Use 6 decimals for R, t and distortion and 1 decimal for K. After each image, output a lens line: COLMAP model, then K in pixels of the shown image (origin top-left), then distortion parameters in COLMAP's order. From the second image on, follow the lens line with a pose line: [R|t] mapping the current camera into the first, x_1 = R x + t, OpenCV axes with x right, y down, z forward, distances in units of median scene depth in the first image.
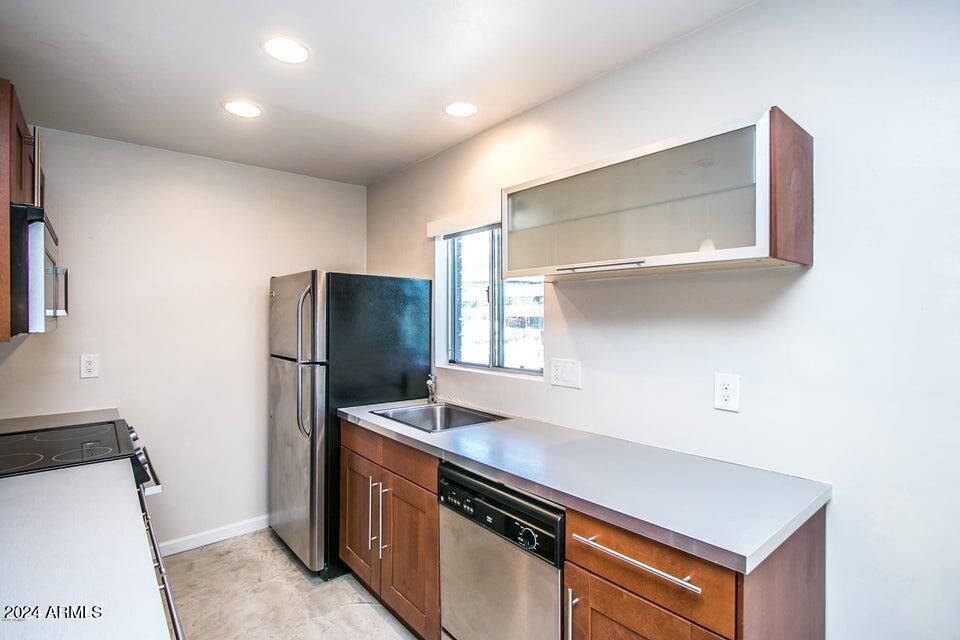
lens RADIAL K [[462.1, 0, 459.8], [0, 462.1, 317.6], [0, 0, 1]] dist [-0.017900, 0.000520]
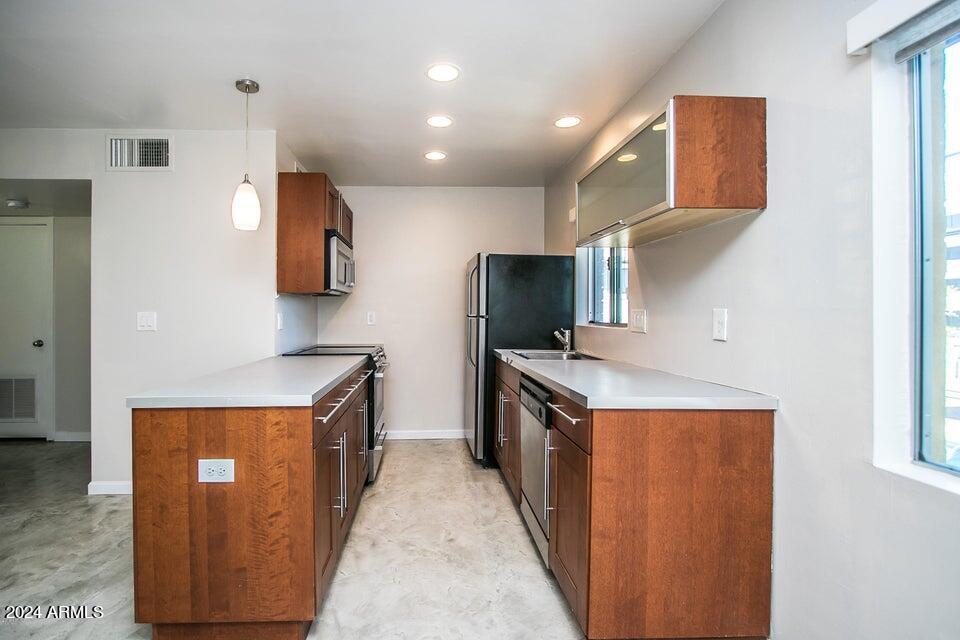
lens RADIAL K [[448.7, 0, 431.0], [0, 448.7, 312.8], [0, 0, 1]] dist [-0.013739, 0.000627]
pose [[0.789776, 0.005369, -0.613372, 0.435394], [-0.005163, 0.999984, 0.002104, 0.082989], [0.613374, 0.001505, 0.789791, -0.217055]]
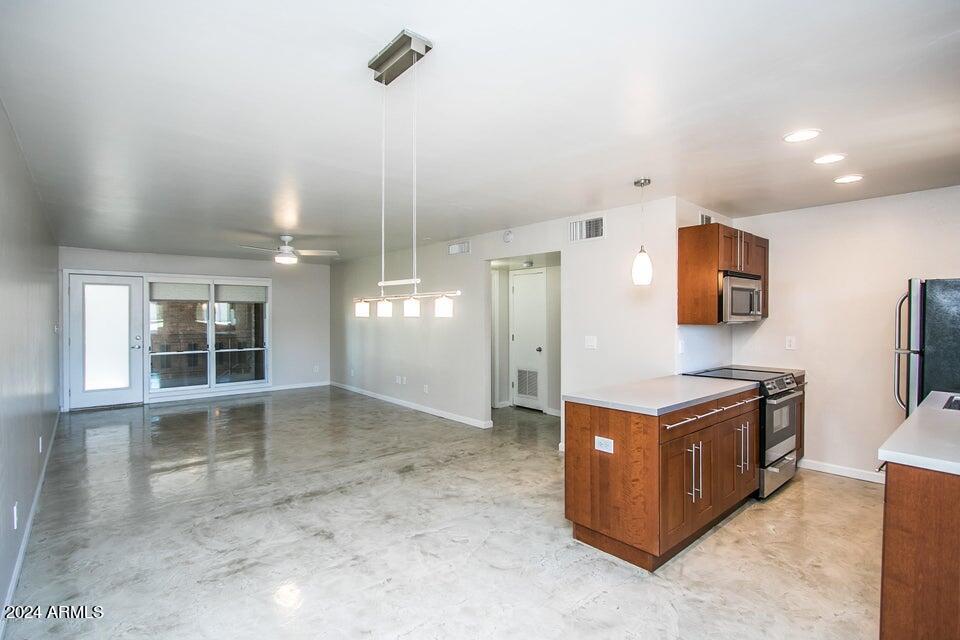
lens RADIAL K [[448.2, 0, 475.3], [0, 448.2, 318.7], [0, 0, 1]] dist [-0.013614, -0.000644]
pose [[0.023212, 0.013125, -0.999644, 0.874403], [-0.001297, 0.999913, 0.013099, -0.007081], [0.999730, 0.000992, 0.023227, -0.238586]]
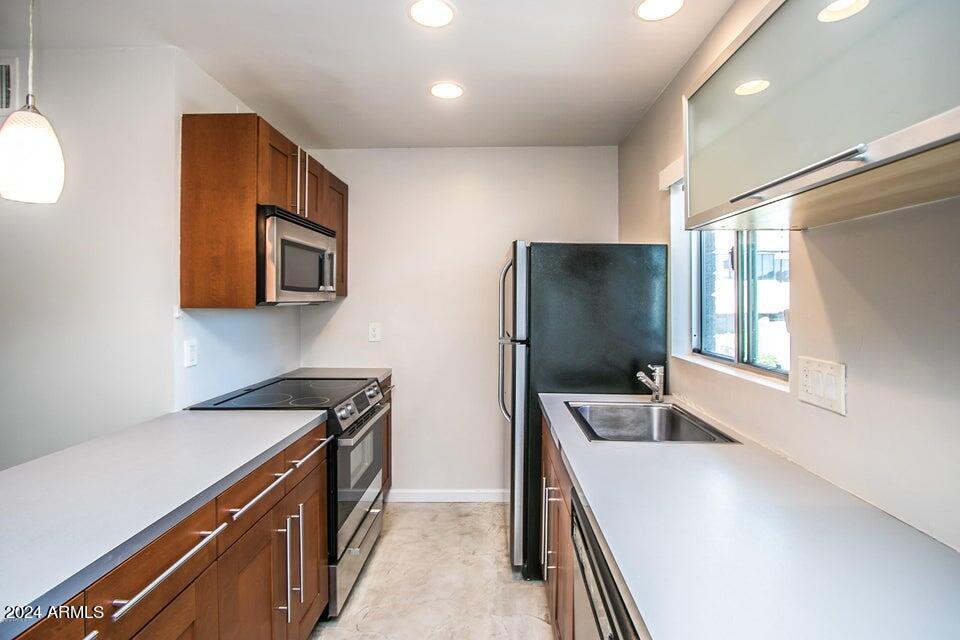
lens RADIAL K [[454.5, 0, 482.9], [0, 454.5, 293.0], [0, 0, 1]] dist [-0.016082, 0.000113]
pose [[0.763525, -0.004080, -0.645766, 0.227074], [-0.003594, 0.999938, -0.010568, 0.012003], [0.645768, 0.010390, 0.763463, 0.250402]]
